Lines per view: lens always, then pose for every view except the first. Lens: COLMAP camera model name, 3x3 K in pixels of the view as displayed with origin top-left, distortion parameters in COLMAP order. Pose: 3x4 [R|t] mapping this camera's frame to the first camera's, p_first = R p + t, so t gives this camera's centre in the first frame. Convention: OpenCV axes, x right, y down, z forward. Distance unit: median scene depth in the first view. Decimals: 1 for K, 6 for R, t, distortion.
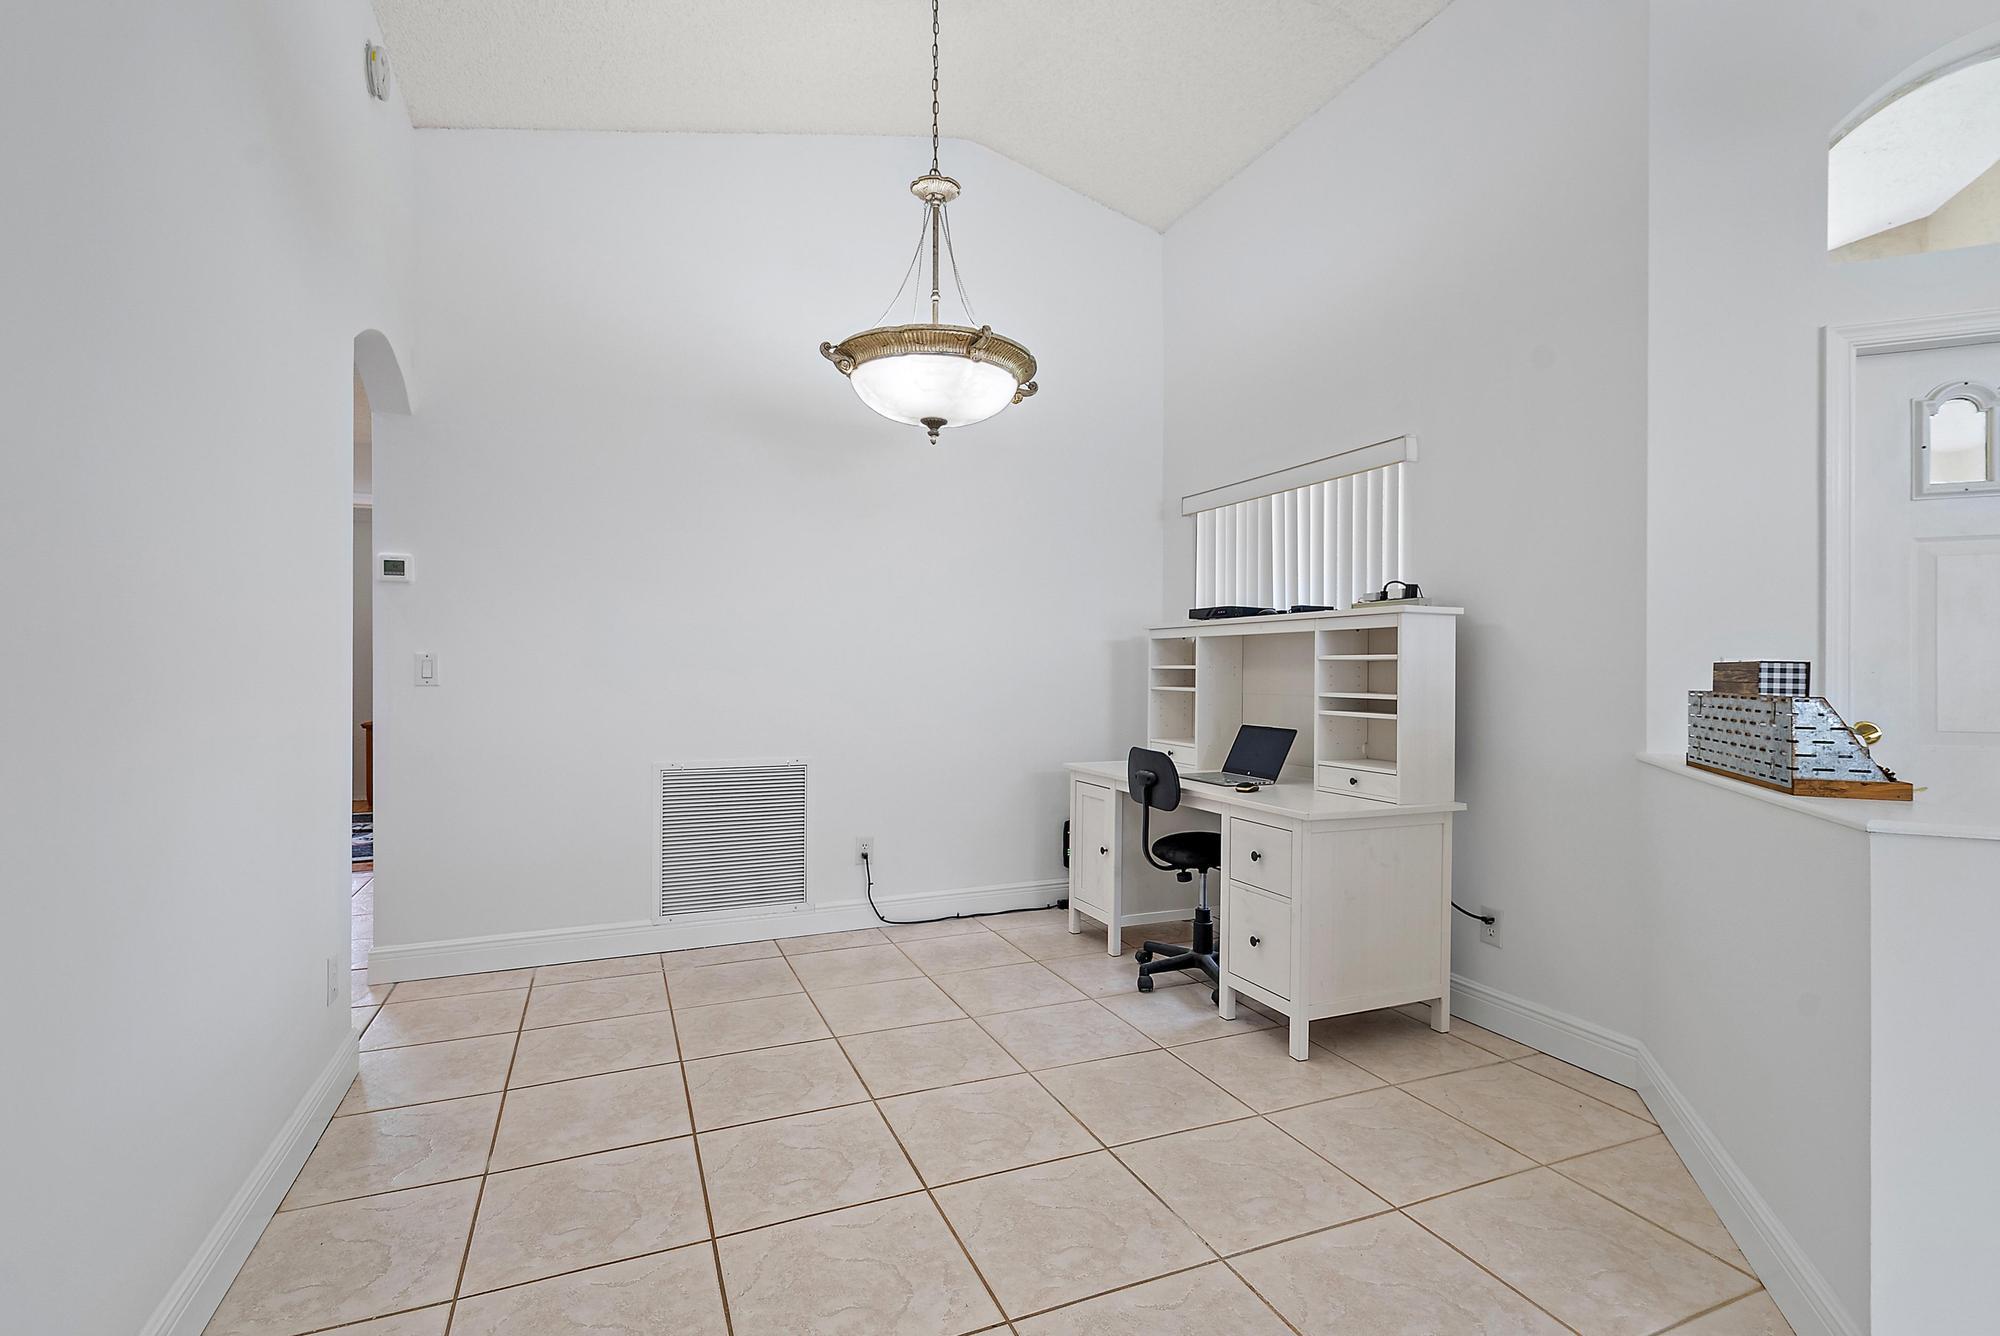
lens RADIAL K [[971.8, 0, 1001.2], [0, 971.8, 659.9], [0, 0, 1]] dist [0.001877, 0.000213]
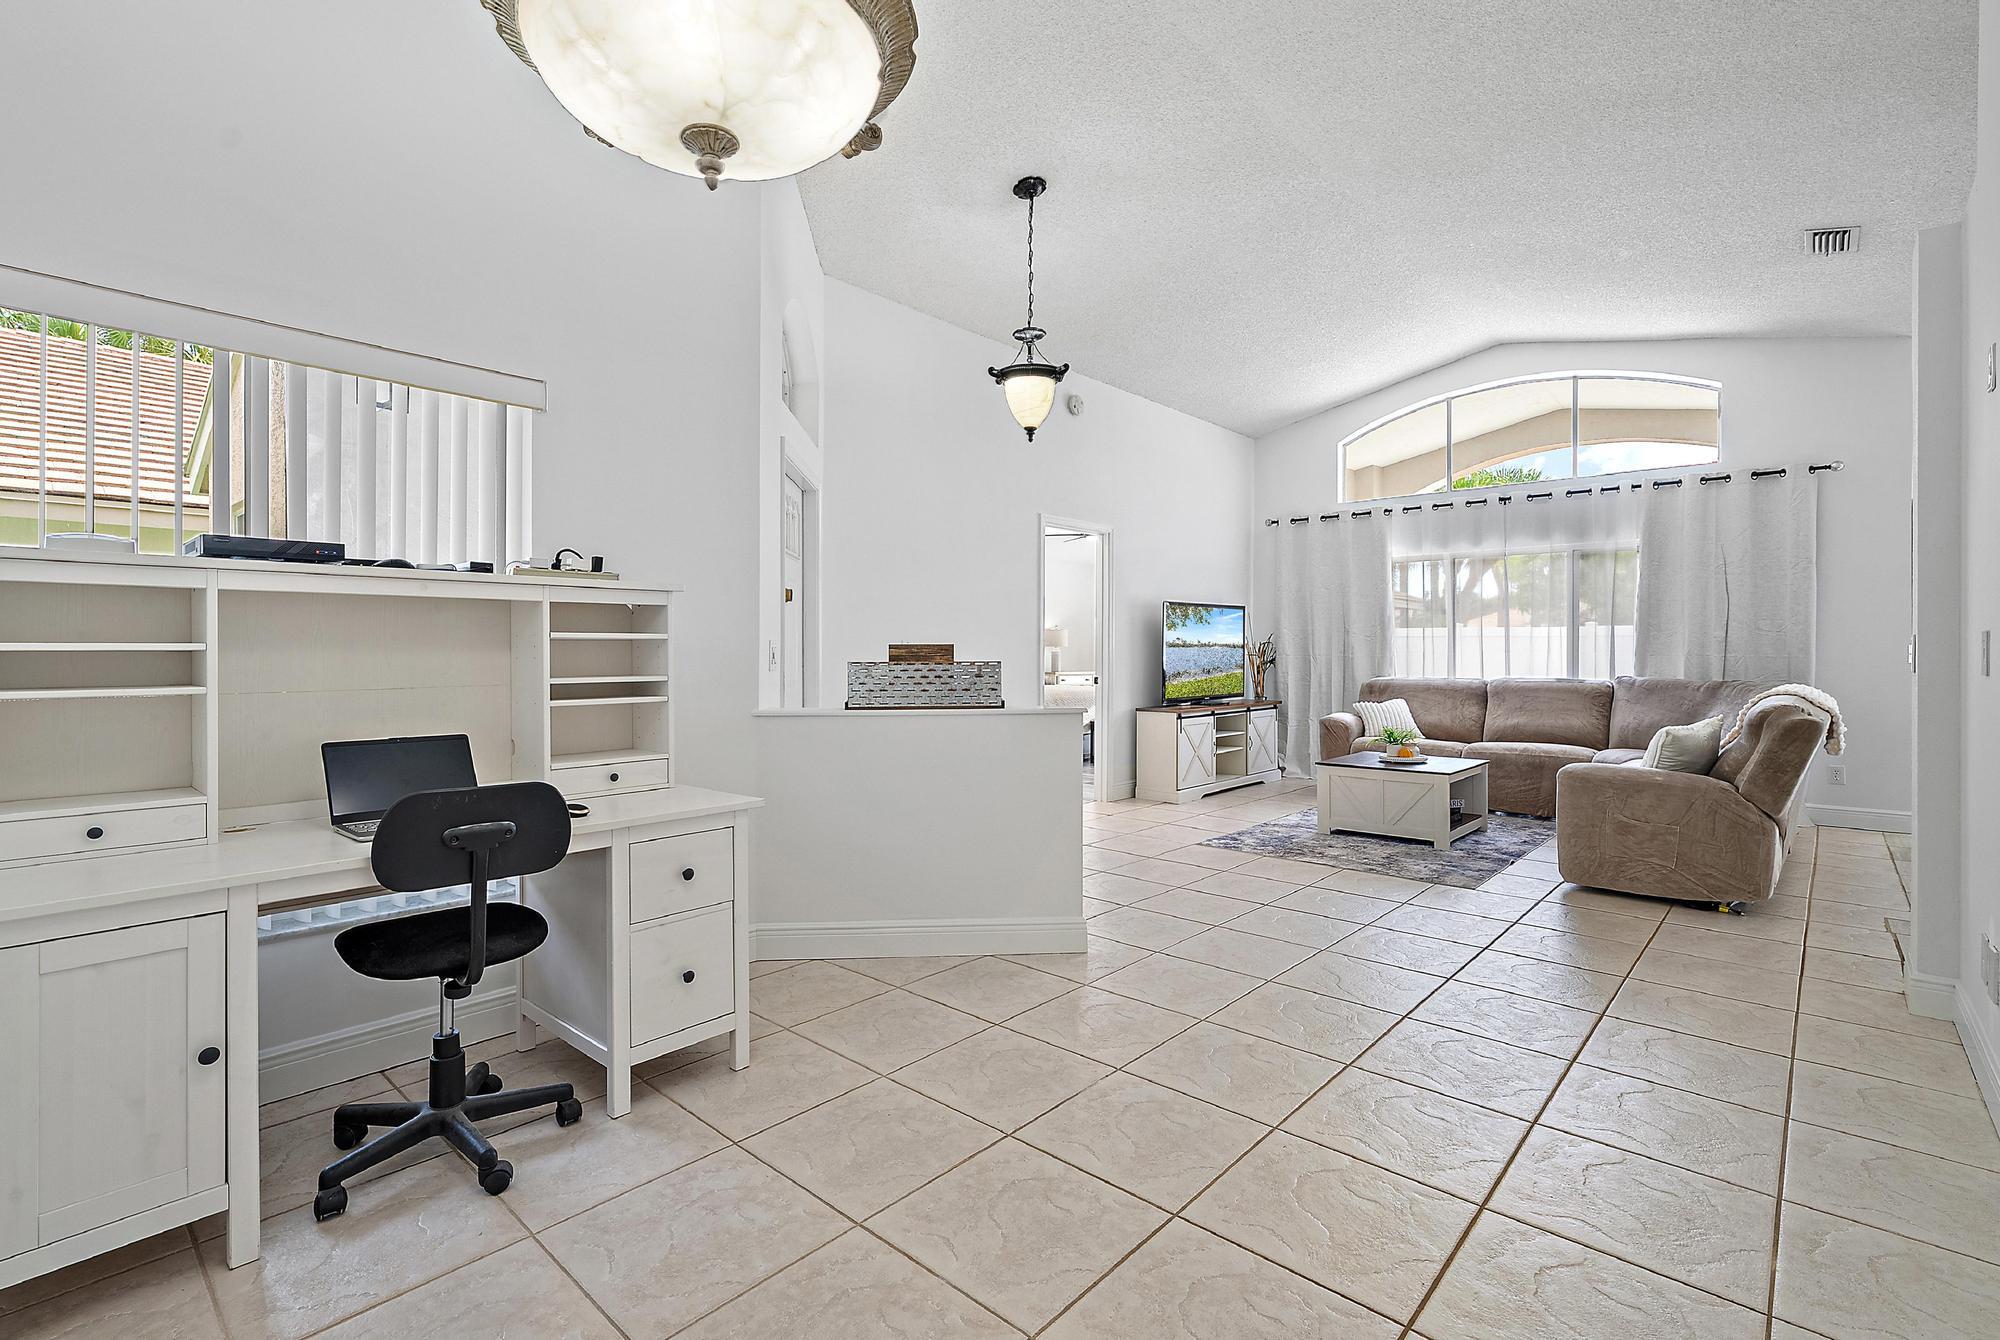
lens RADIAL K [[922.1, 0, 1001.6], [0, 922.1, 663.8], [0, 0, 1]] dist [0.000316, -0.000145]
pose [[-0.441967, -0.016034, 0.896888, -0.611428], [-0.005917, 0.999871, 0.014959, 0.008986], [-0.897012, 0.001304, -0.442004, 1.205841]]
